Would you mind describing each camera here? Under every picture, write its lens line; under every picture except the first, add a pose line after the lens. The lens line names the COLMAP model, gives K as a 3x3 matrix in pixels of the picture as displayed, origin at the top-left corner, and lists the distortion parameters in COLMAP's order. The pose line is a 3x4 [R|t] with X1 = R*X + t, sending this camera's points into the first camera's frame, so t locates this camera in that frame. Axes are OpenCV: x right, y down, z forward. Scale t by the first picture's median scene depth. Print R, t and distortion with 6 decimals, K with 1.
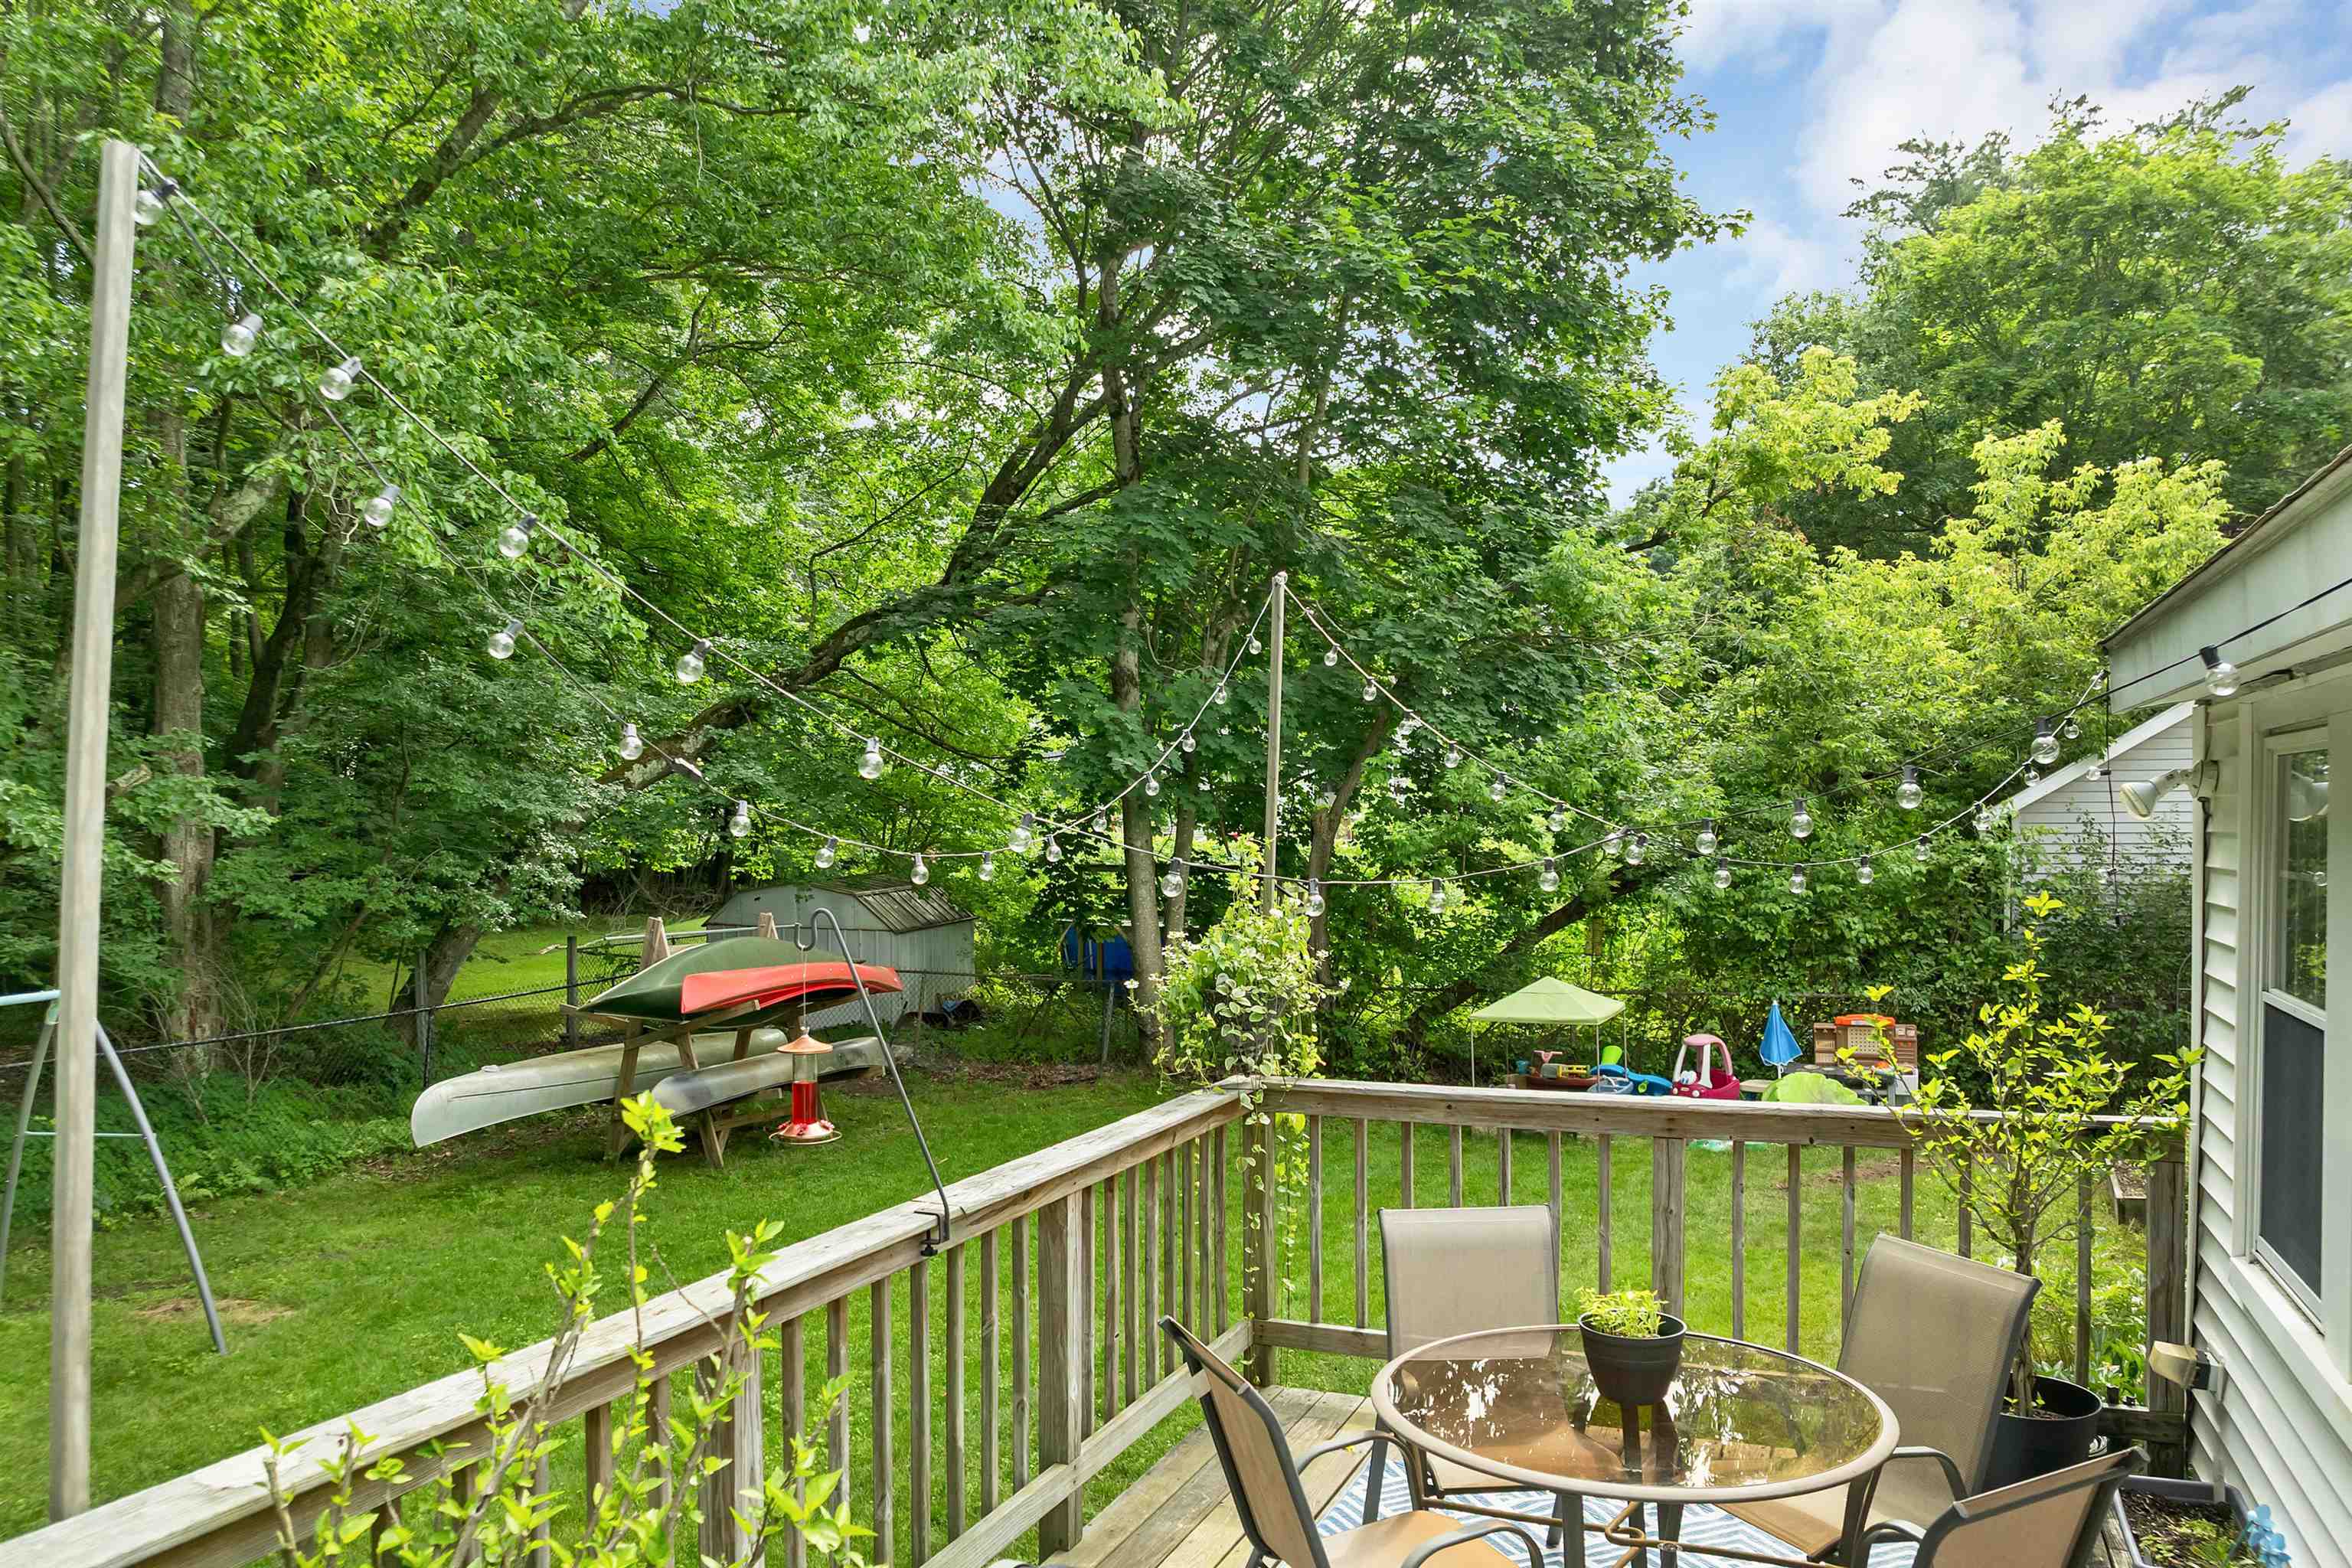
lens RADIAL K [[1682.5, 0, 1183.7], [0, 1682.5, 829.0], [0, 0, 1]] dist [-0.039128, 0.001865]
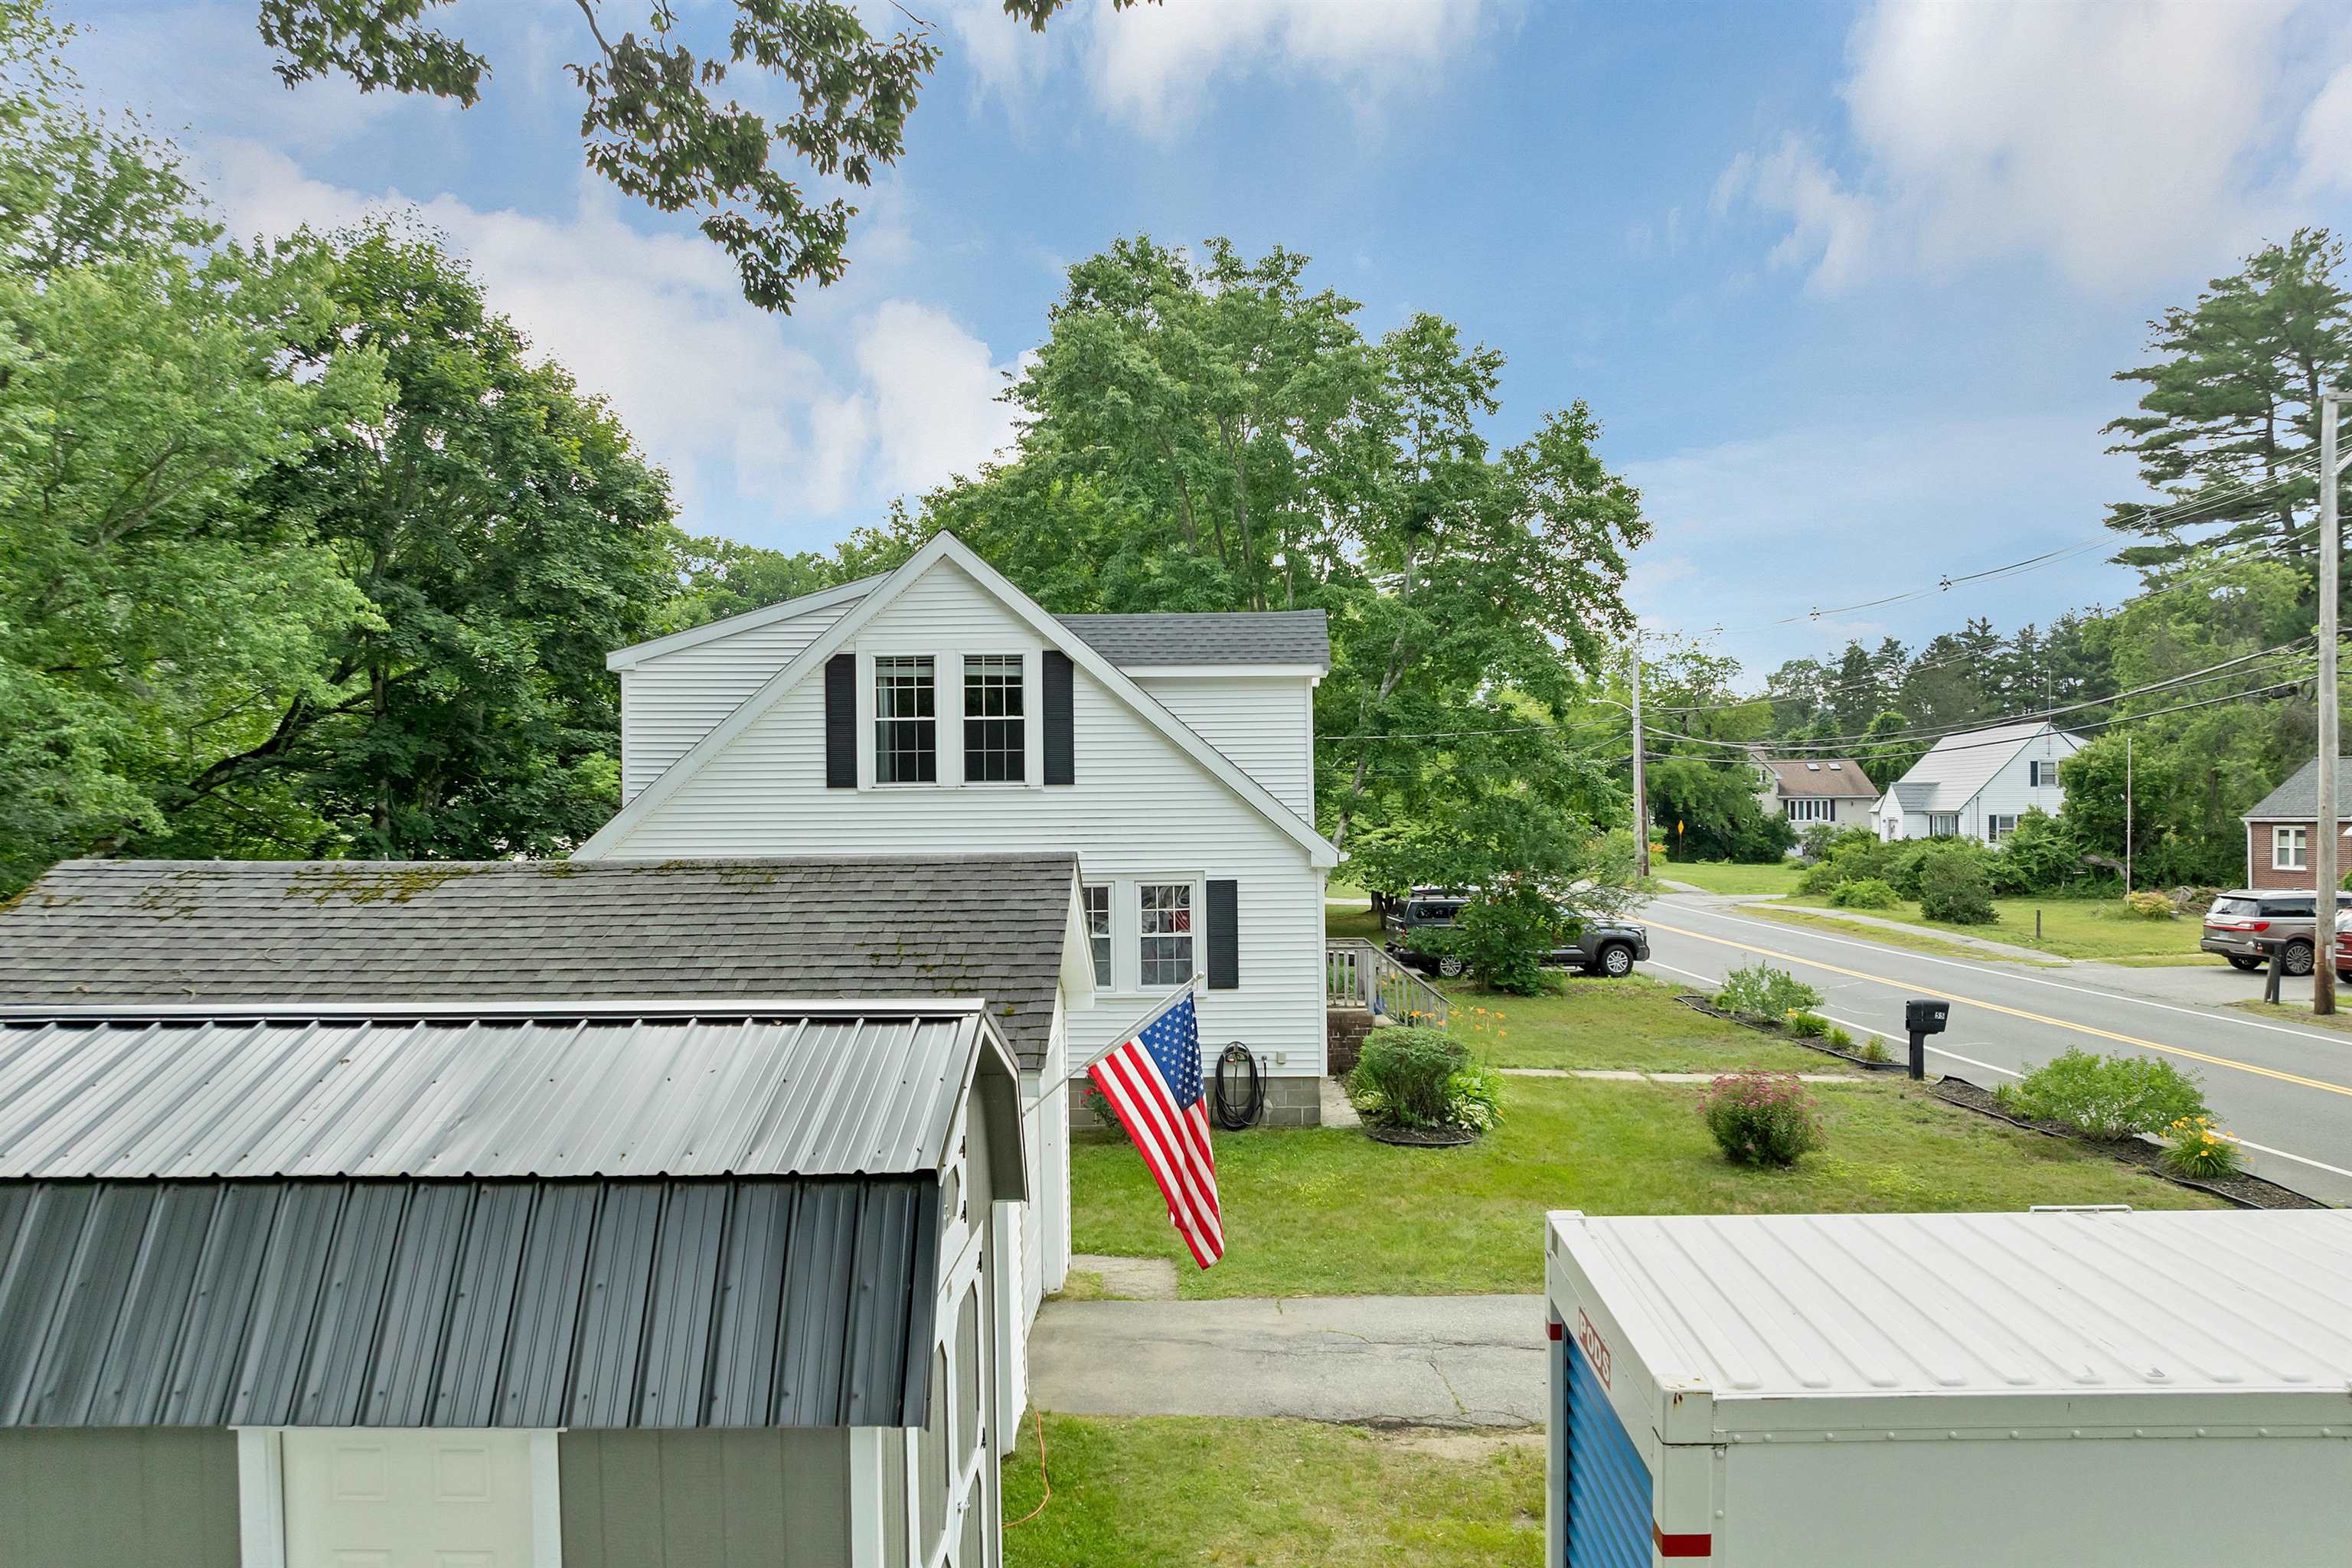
lens RADIAL K [[1682.5, 0, 1183.7], [0, 1682.5, 829.0], [0, 0, 1]] dist [-0.039128, 0.001865]
pose [[0.929931, -0.007823, 0.367651, 0.138182], [0.007690, 0.999969, 0.001826, -0.073906], [-0.367654, 0.001129, 0.929962, -1.324423]]
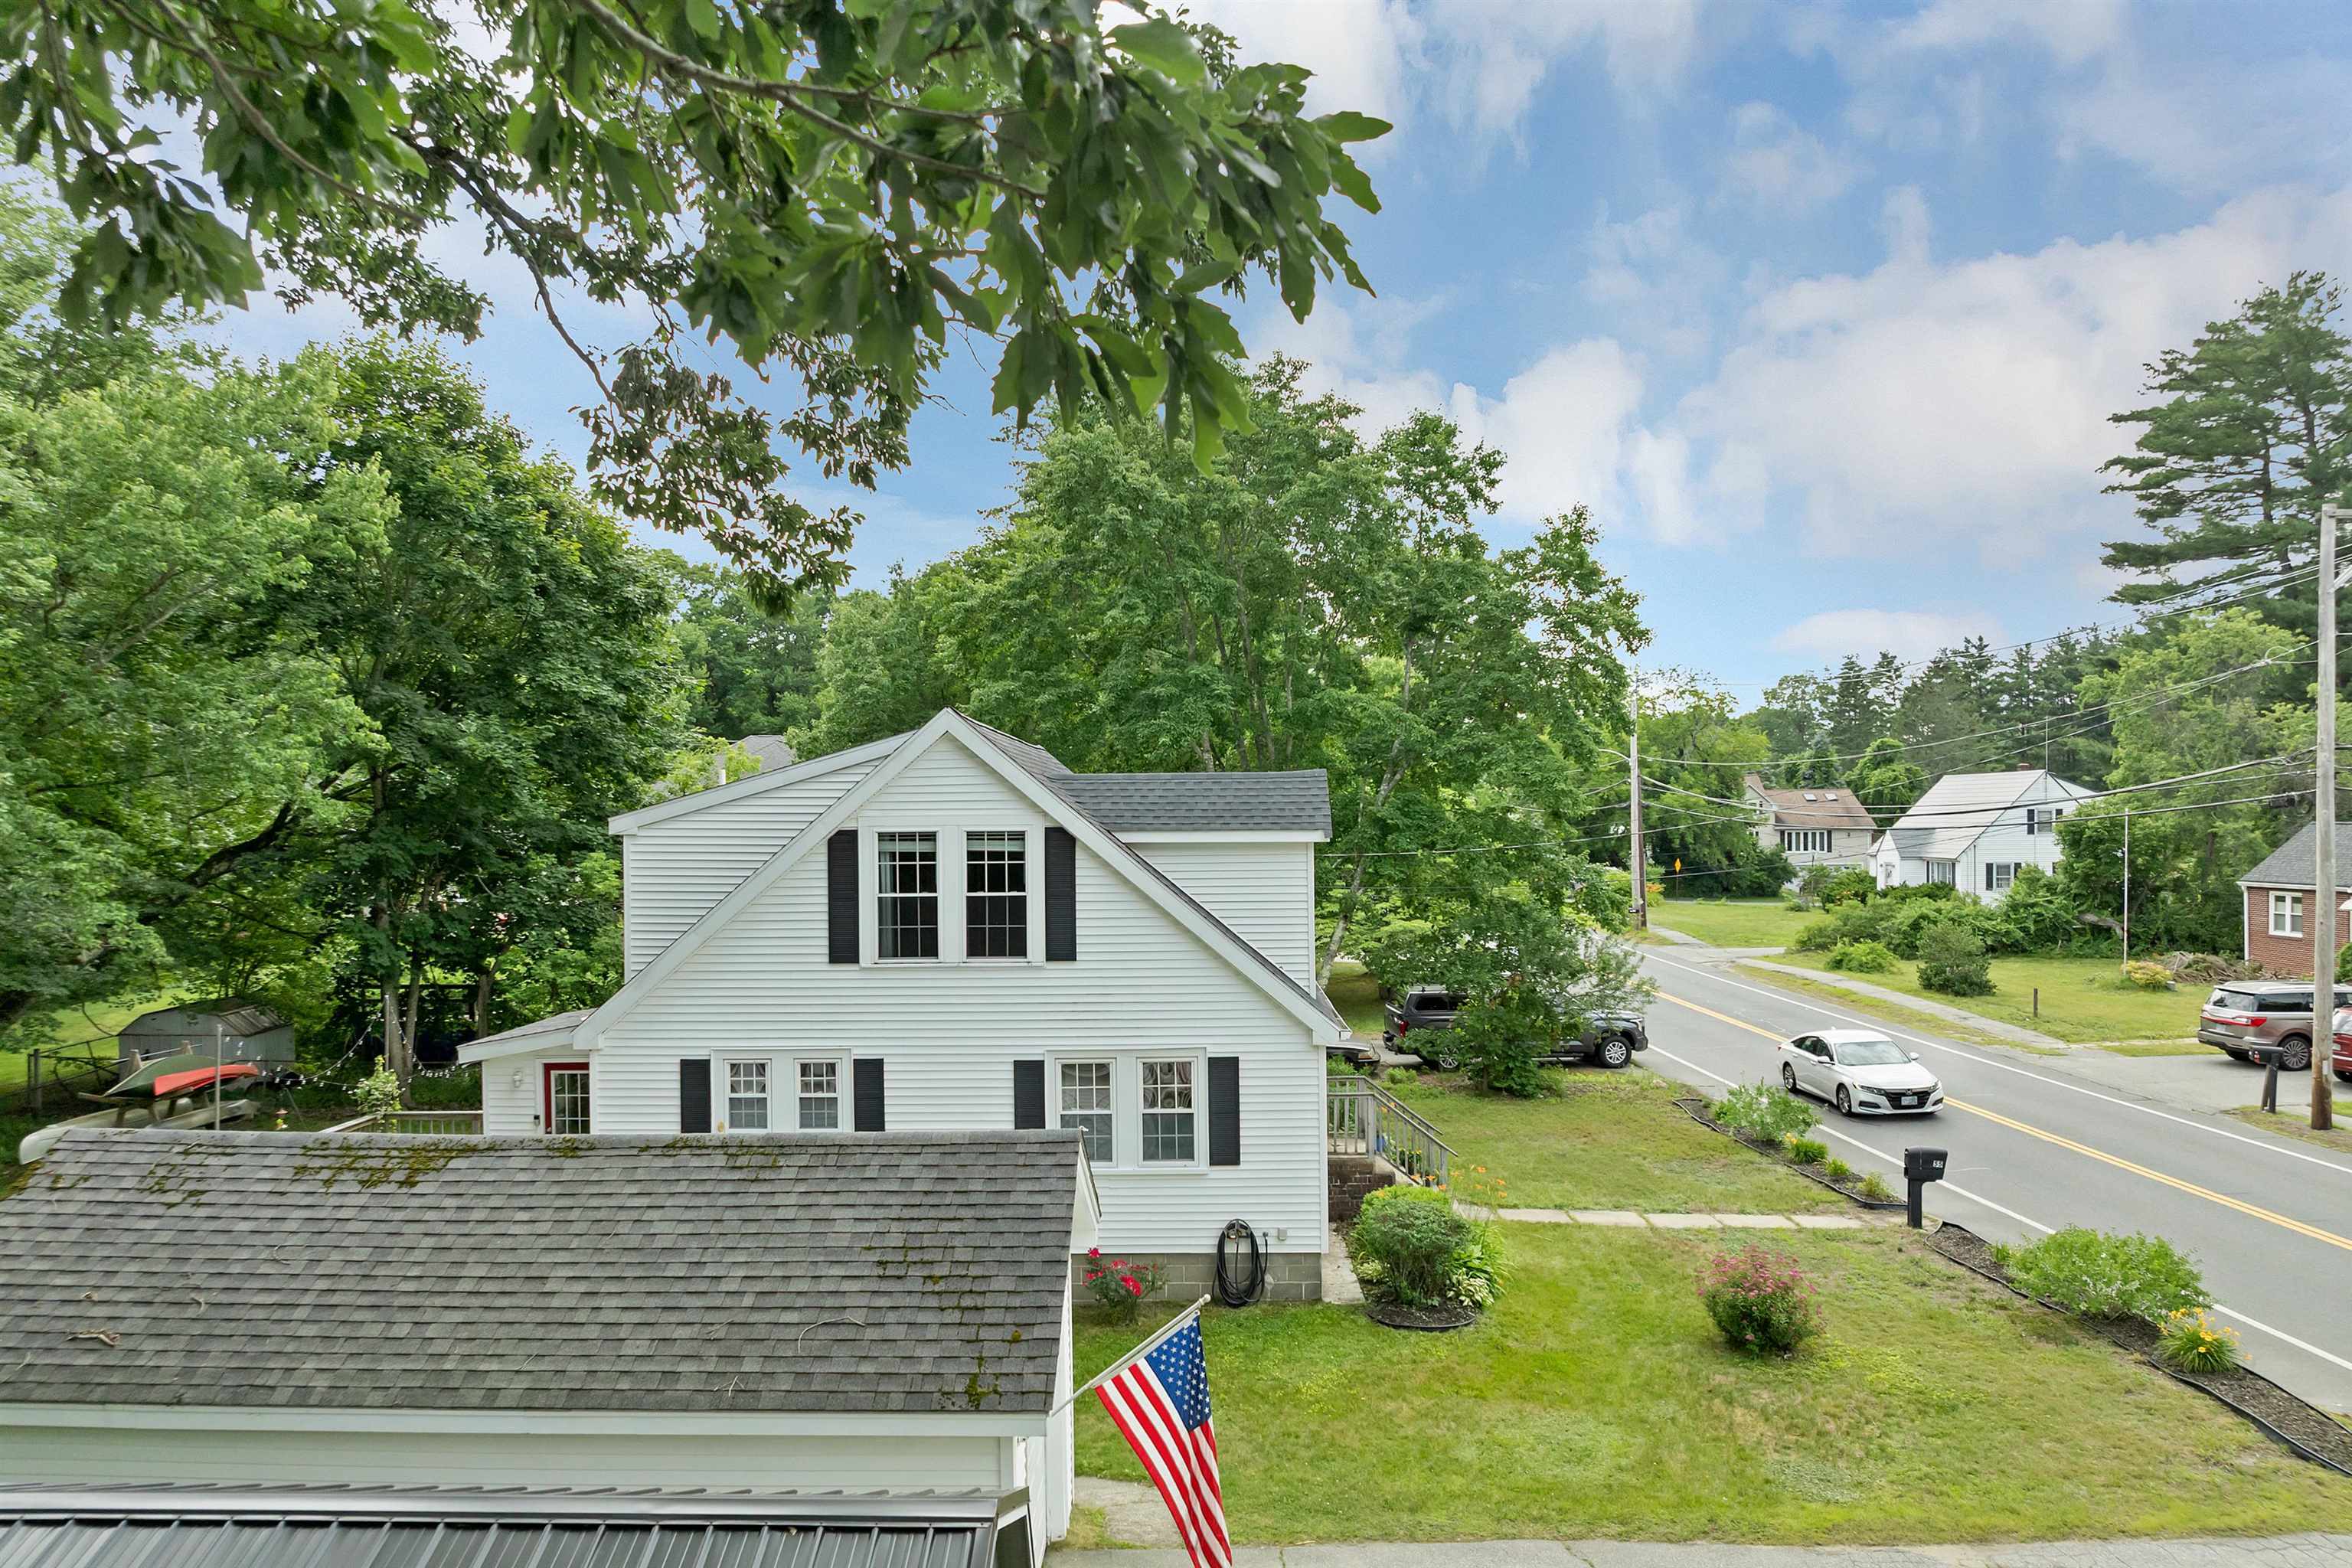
lens RADIAL K [[1682.5, 0, 1183.7], [0, 1682.5, 829.0], [0, 0, 1]] dist [-0.039128, 0.001865]
pose [[0.929199, -0.006283, 0.369526, 0.134862], [0.006985, 0.999975, -0.000562, -0.199293], [-0.369513, 0.003104, 0.929220, -1.325119]]
